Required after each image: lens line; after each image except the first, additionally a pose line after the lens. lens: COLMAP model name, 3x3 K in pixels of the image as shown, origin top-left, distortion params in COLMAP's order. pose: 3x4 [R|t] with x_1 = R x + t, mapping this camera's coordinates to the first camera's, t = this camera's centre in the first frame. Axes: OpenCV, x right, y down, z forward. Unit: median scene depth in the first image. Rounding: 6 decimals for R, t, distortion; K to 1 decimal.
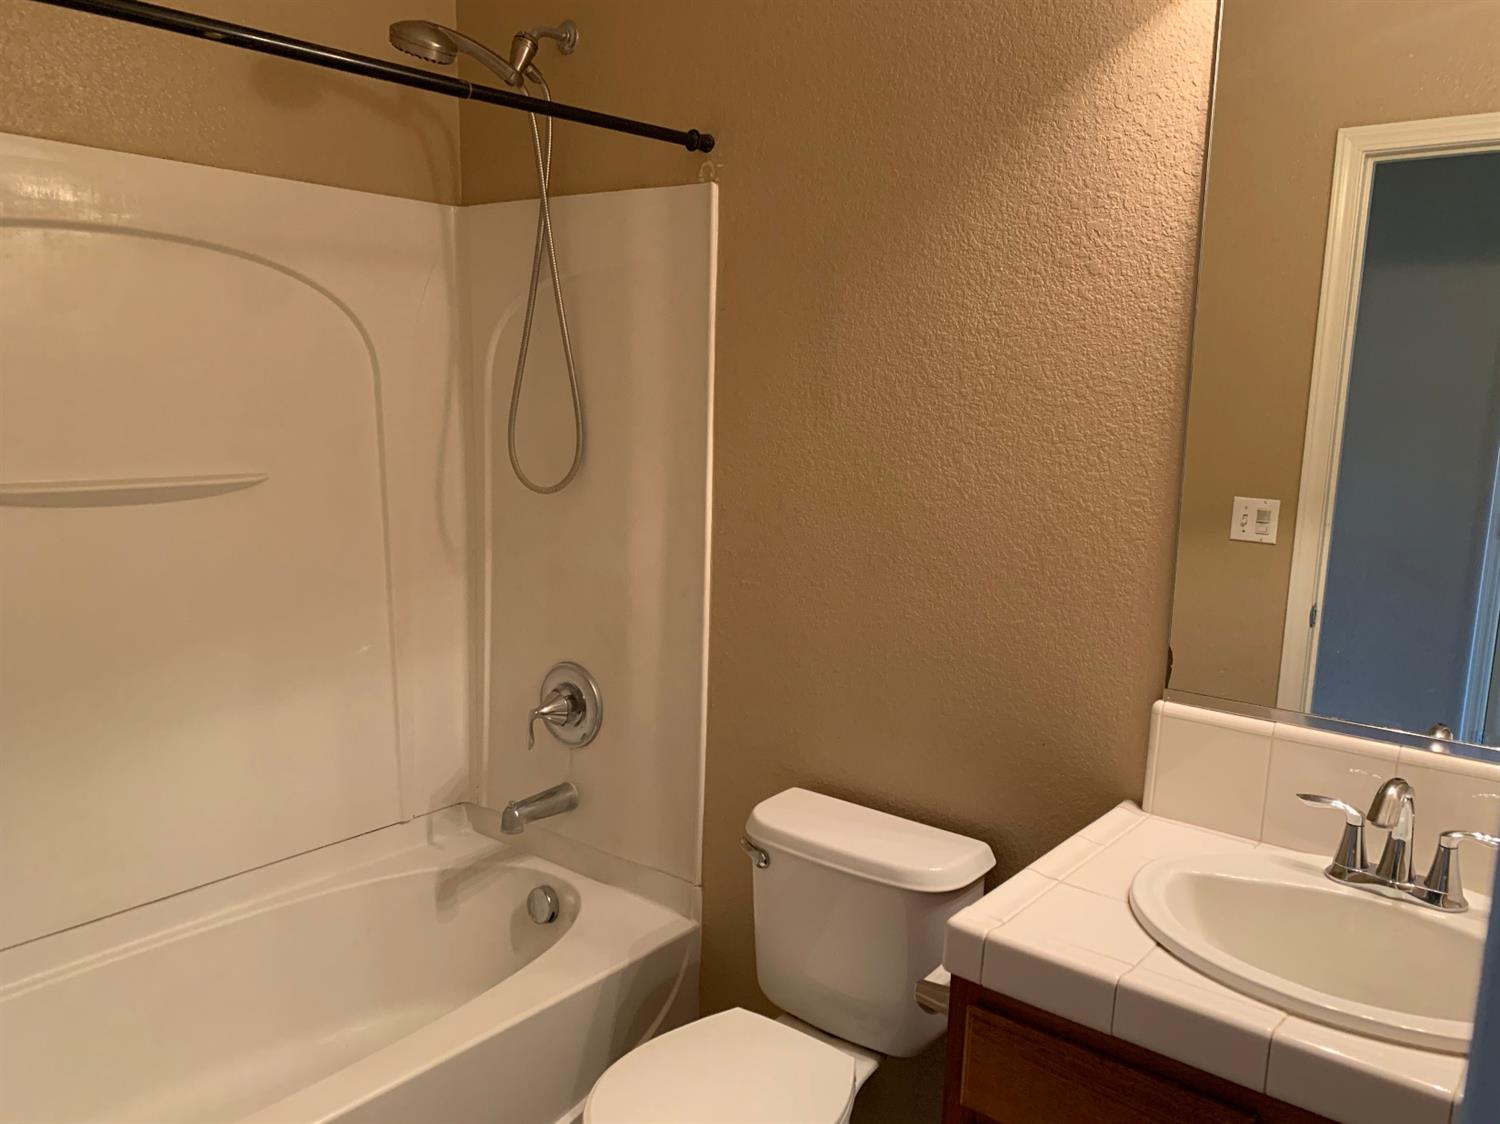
lens RADIAL K [[1135.3, 0, 747.8], [0, 1135.3, 573.0], [0, 0, 1]] dist [0.016881, -0.018245]
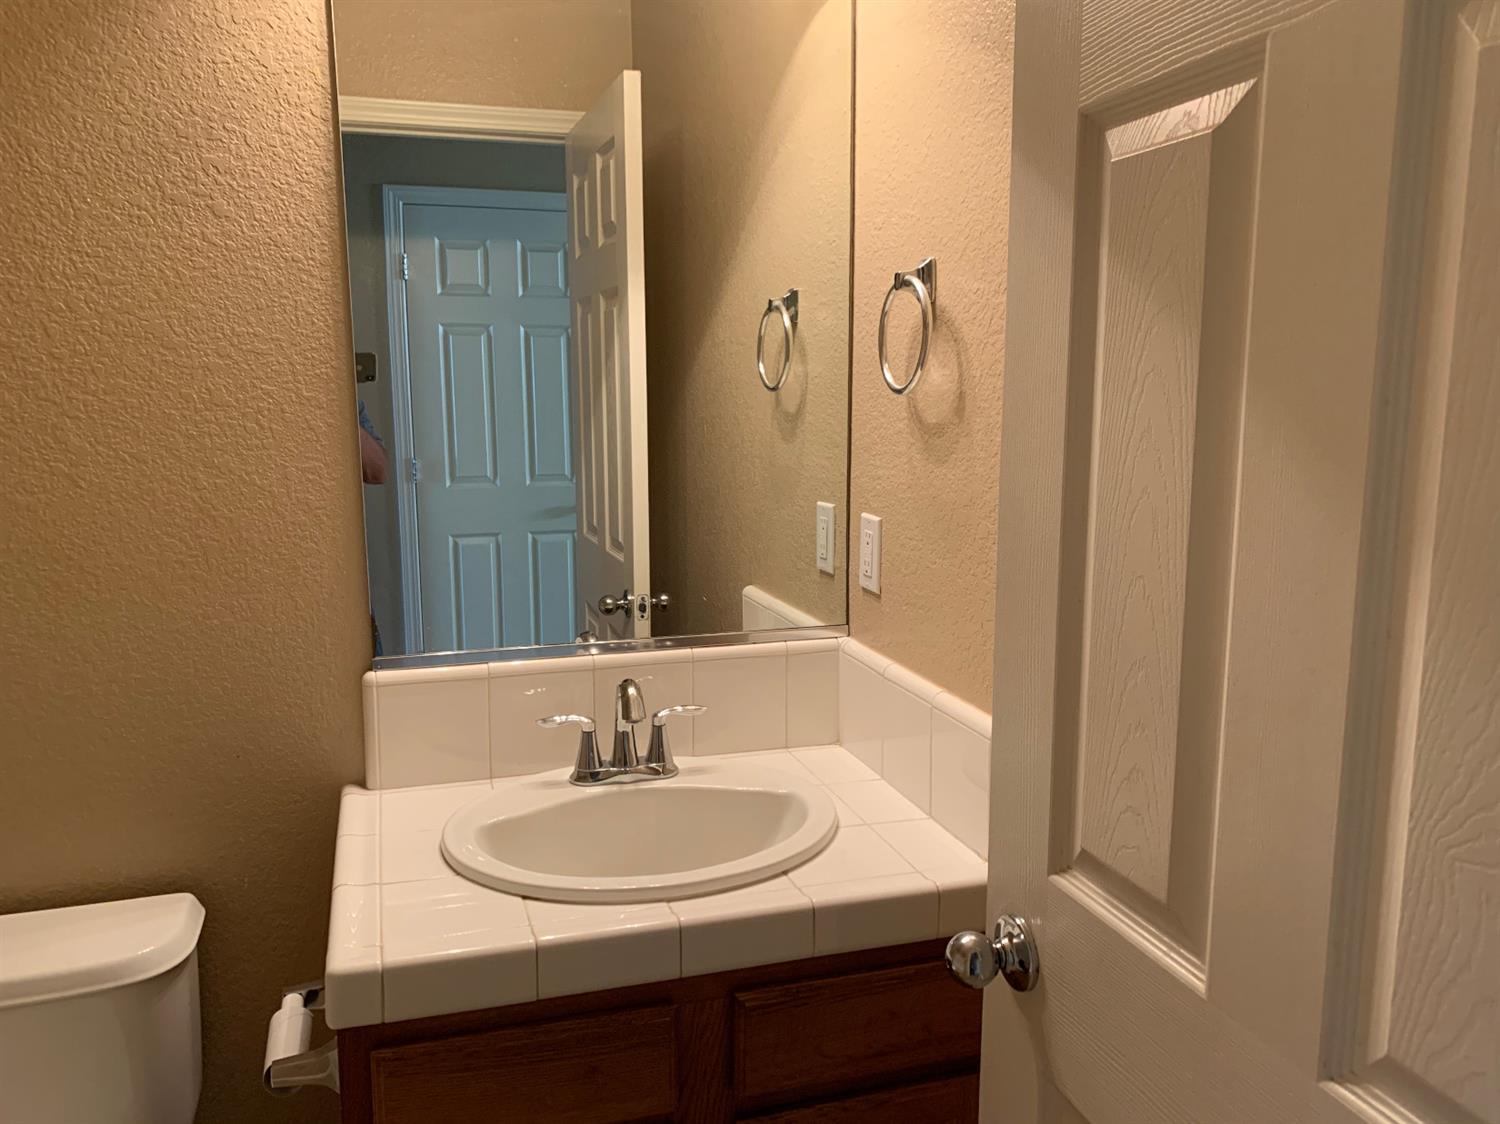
lens RADIAL K [[1135.3, 0, 748.2], [0, 1135.3, 554.1], [0, 0, 1]] dist [0.016881, -0.018245]
pose [[0.564998, -0.158141, 0.809796, -0.223310], [0.149155, 0.984867, 0.088264, -0.023106], [-0.811499, 0.070916, 0.580035, 0.181863]]
